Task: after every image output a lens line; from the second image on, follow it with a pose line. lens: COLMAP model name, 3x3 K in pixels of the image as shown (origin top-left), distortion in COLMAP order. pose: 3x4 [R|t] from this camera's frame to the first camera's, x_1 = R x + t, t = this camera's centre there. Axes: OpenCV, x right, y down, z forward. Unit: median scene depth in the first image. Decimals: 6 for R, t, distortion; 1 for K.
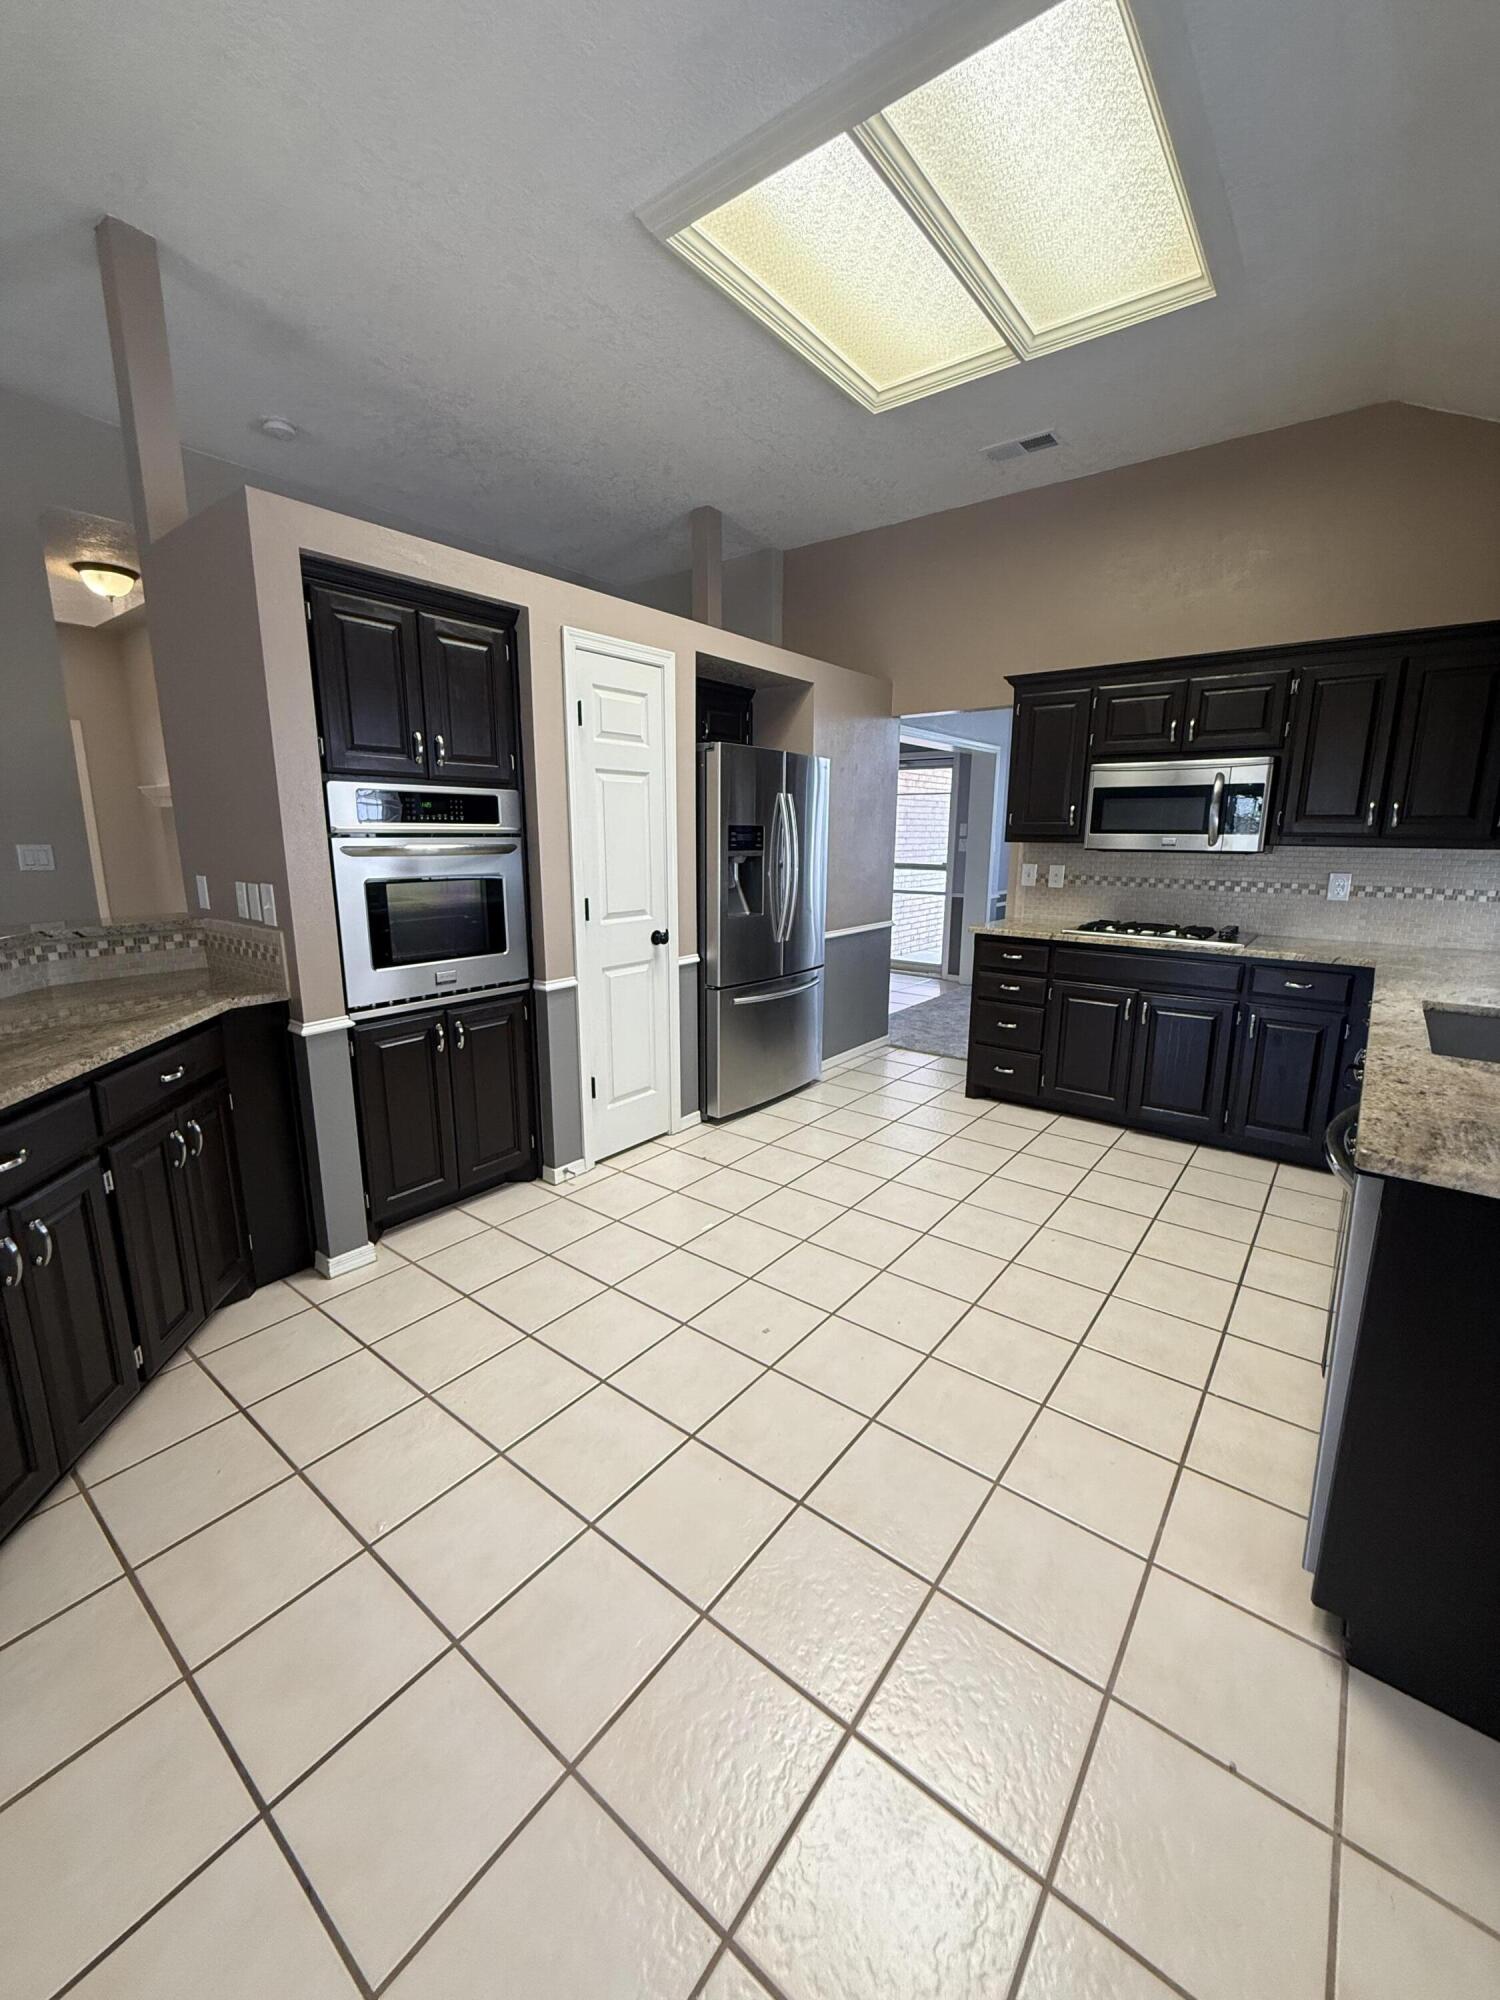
lens RADIAL K [[797.6, 0, 750.5], [0, 797.6, 994.6], [0, 0, 1]] dist [-0.000876, 0.000454]
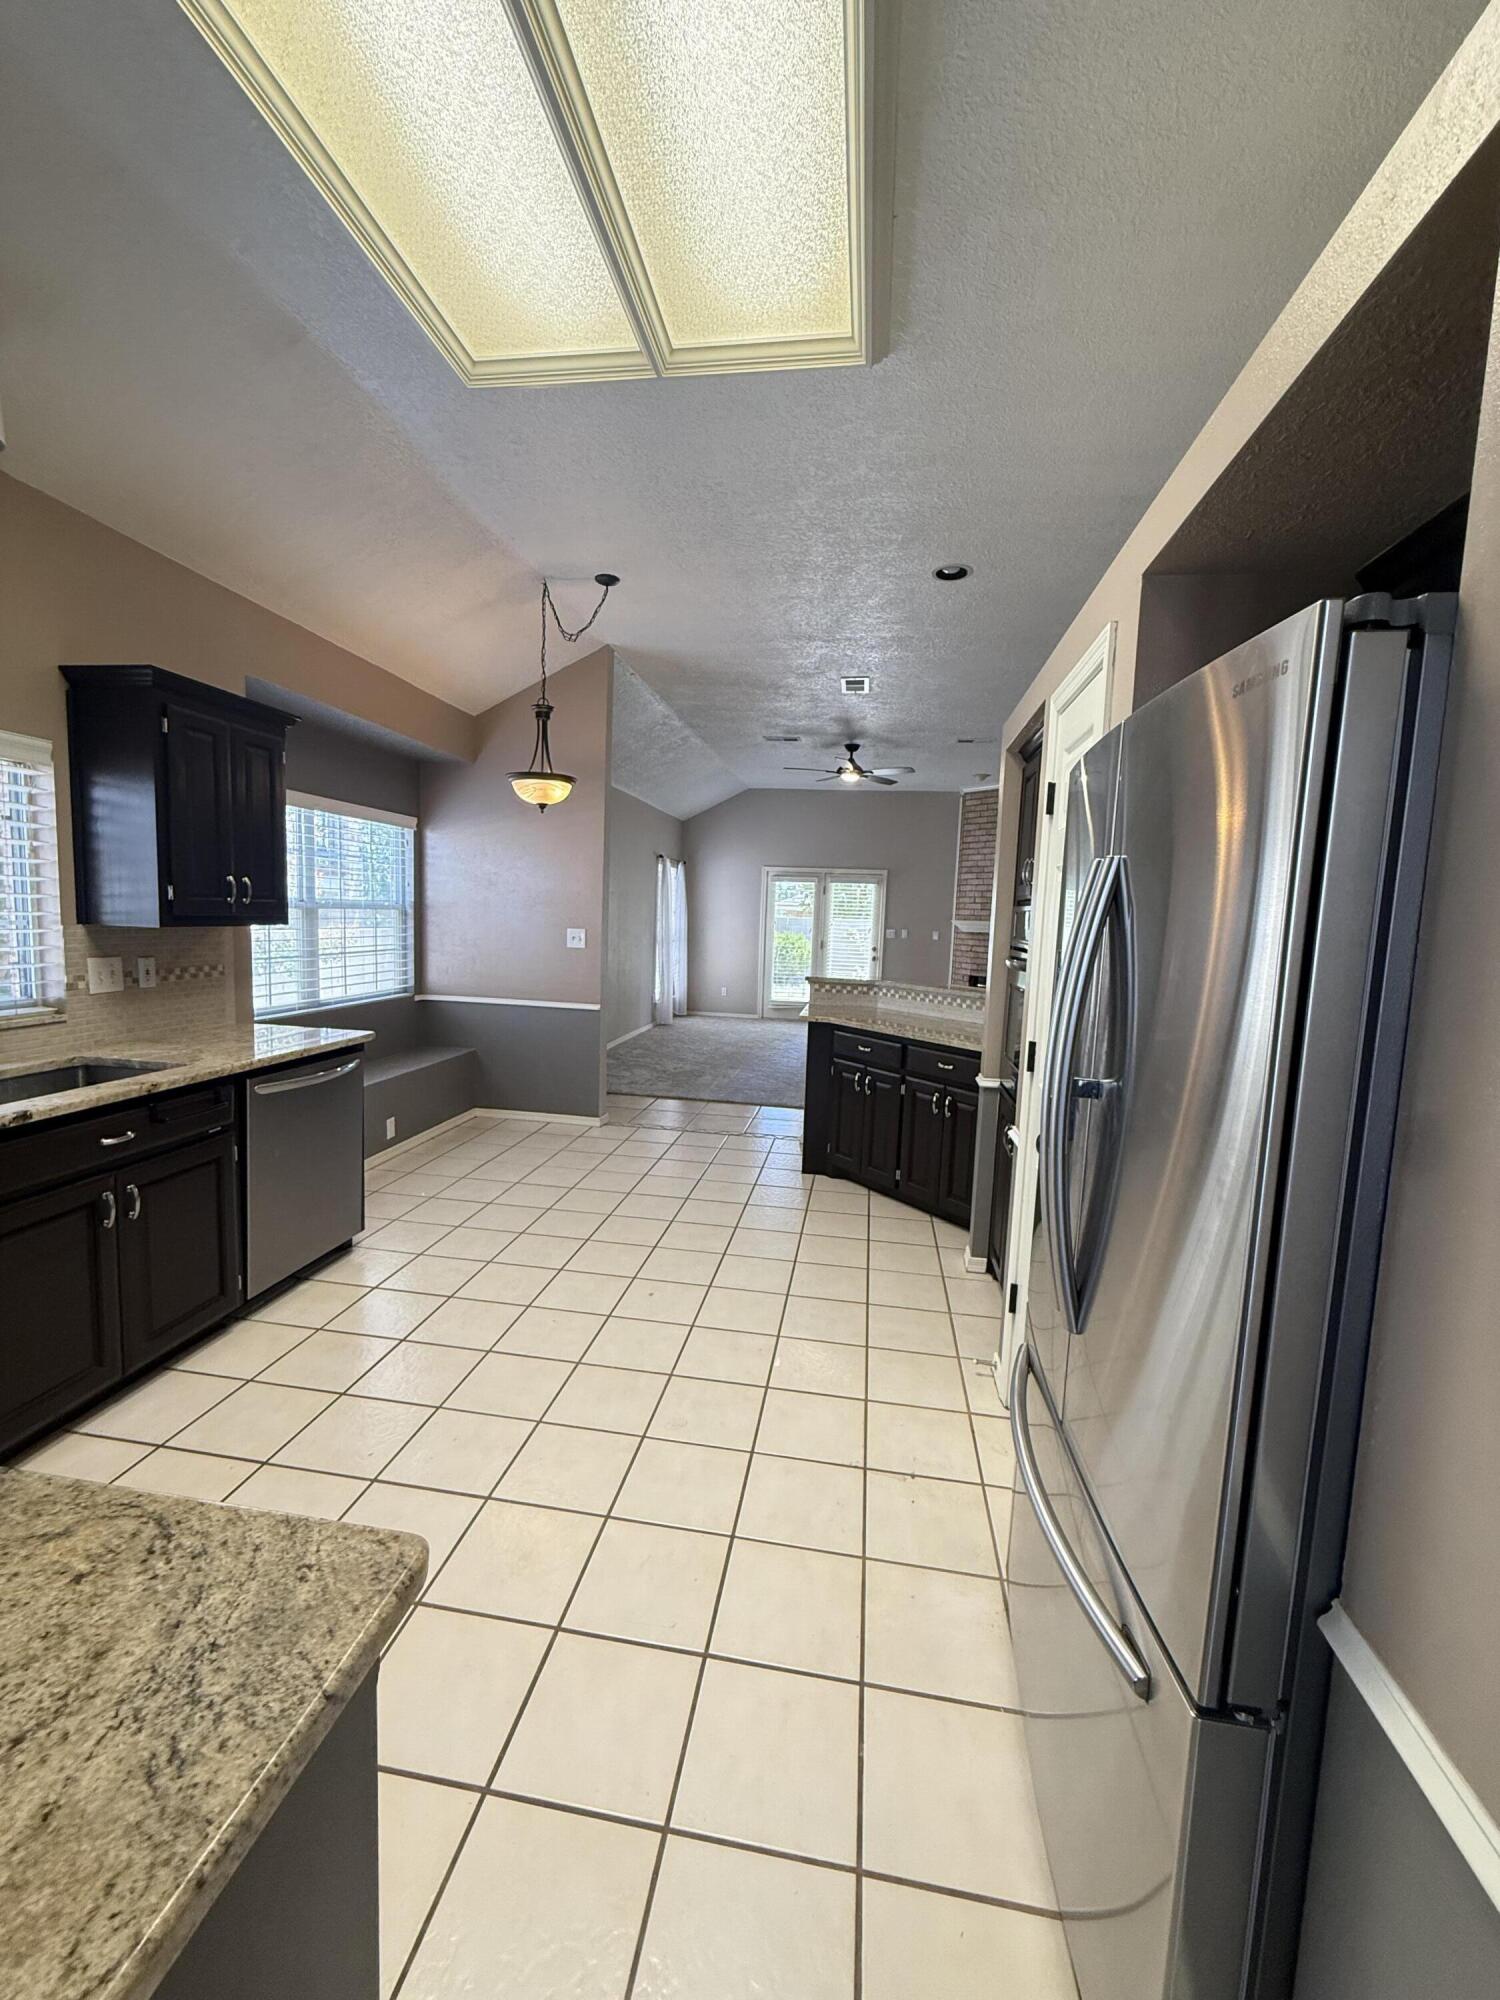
lens RADIAL K [[797.6, 0, 750.5], [0, 797.6, 994.6], [0, 0, 1]] dist [-0.000876, 0.000454]
pose [[-0.870357, 0.009984, -0.492319, 0.393419], [-0.141684, 0.952437, 0.269794, -0.331091], [0.471597, 0.304571, -0.827546, 1.509778]]
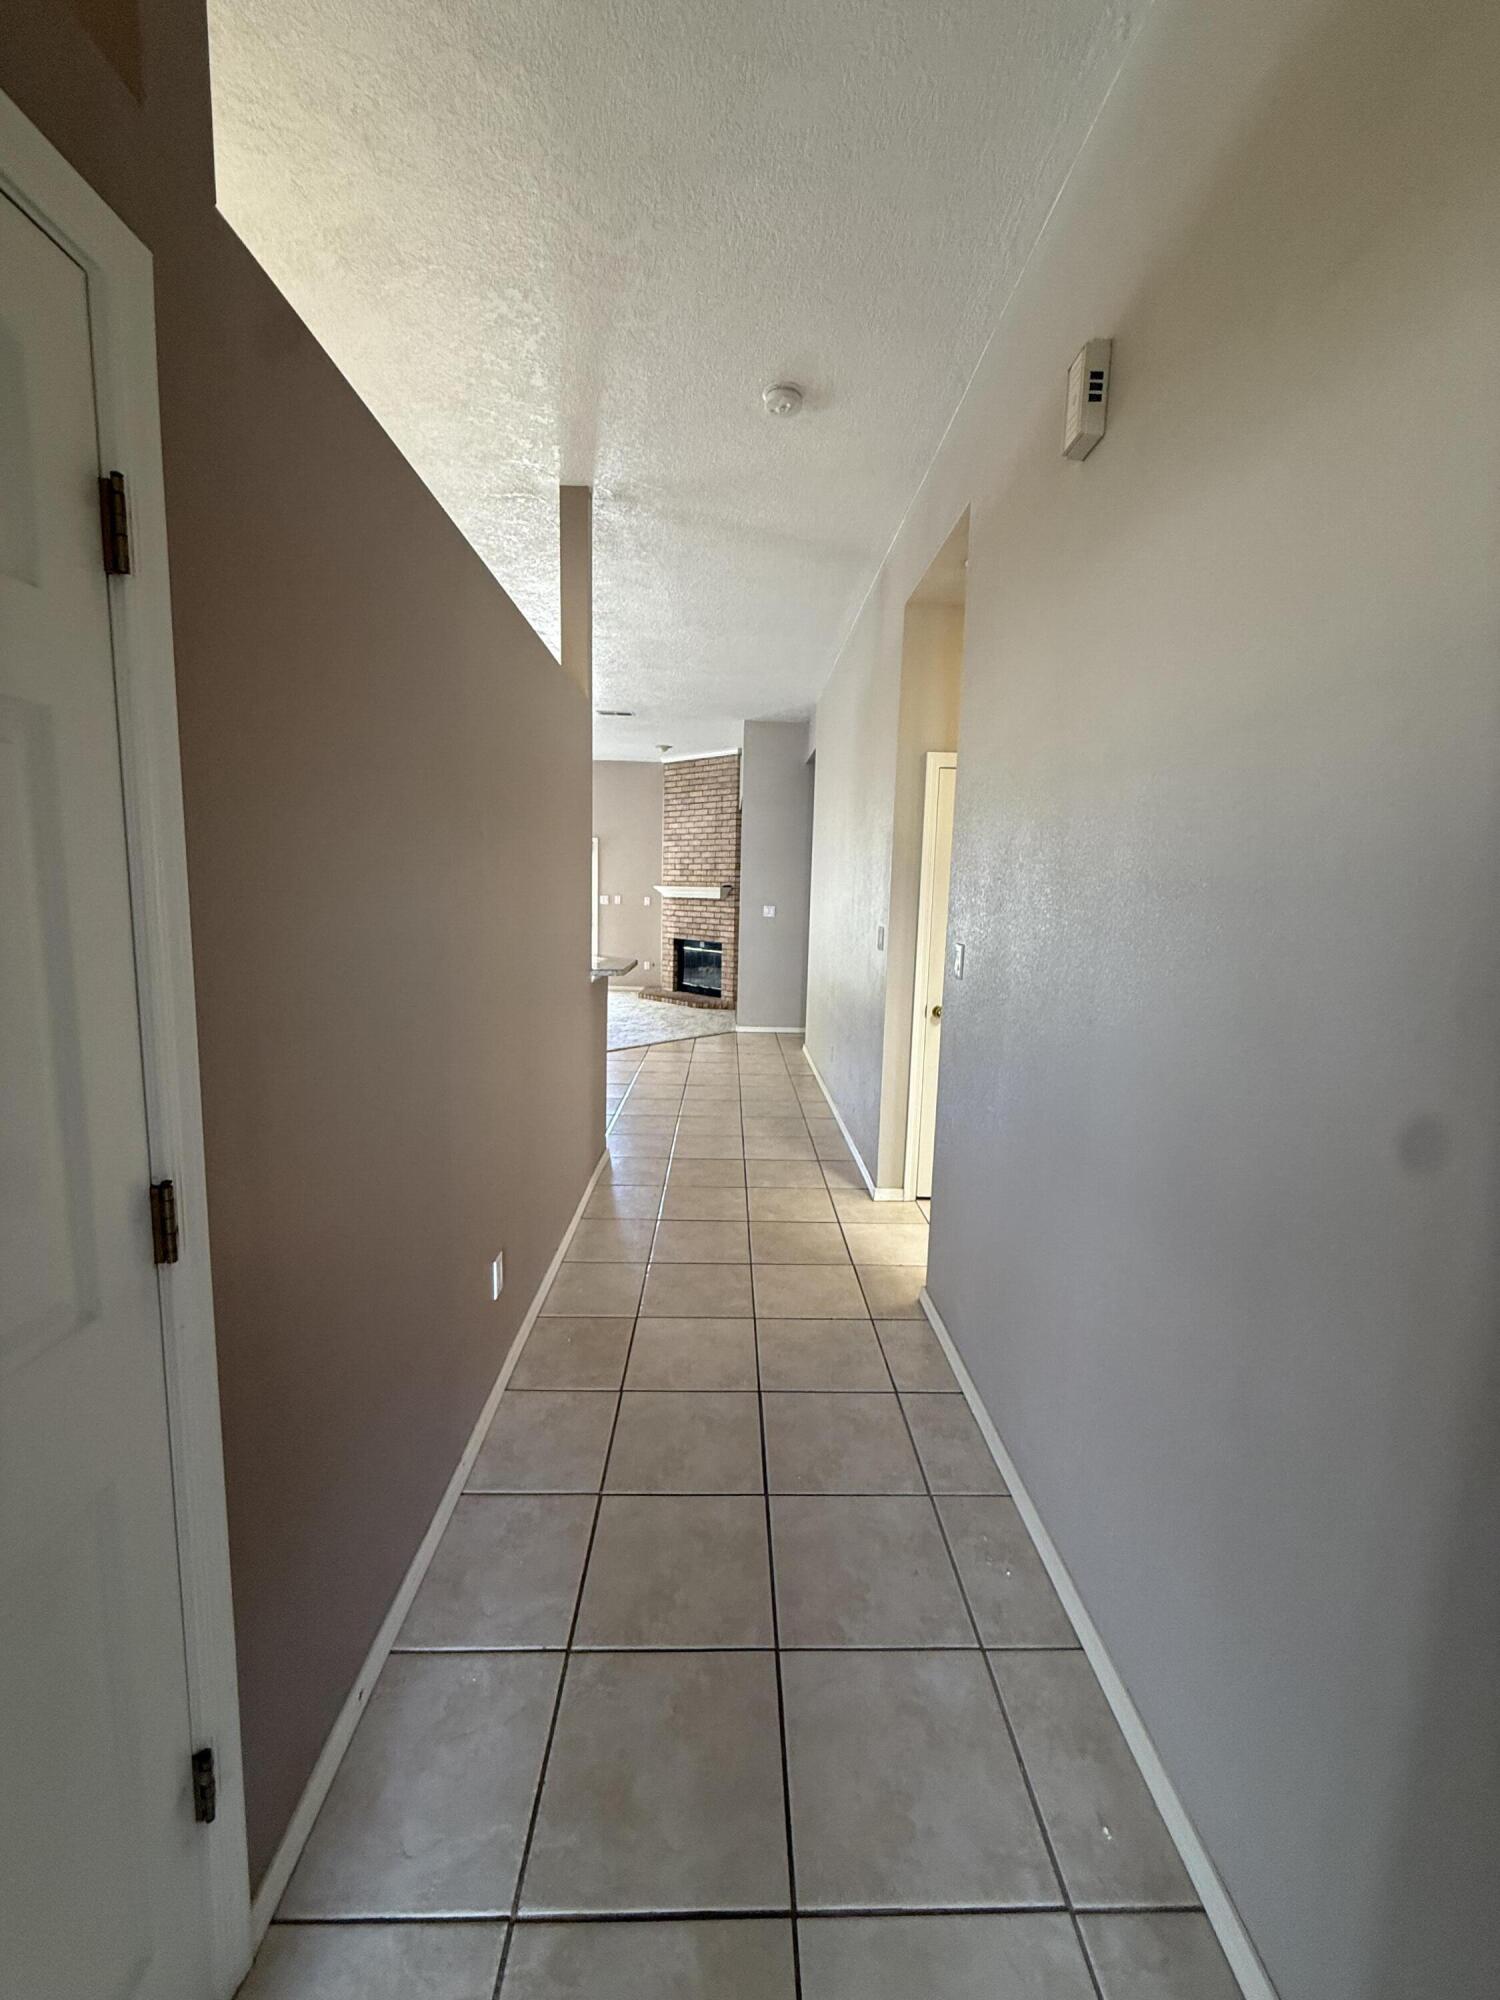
lens RADIAL K [[797.6, 0, 750.5], [0, 797.6, 994.6], [0, 0, 1]] dist [-0.000876, 0.000454]
pose [[-0.769915, 0.055847, -0.635698, -0.054450], [-0.161719, 0.946570, 0.279022, -0.438248], [0.617315, 0.317627, -0.719747, 1.972228]]
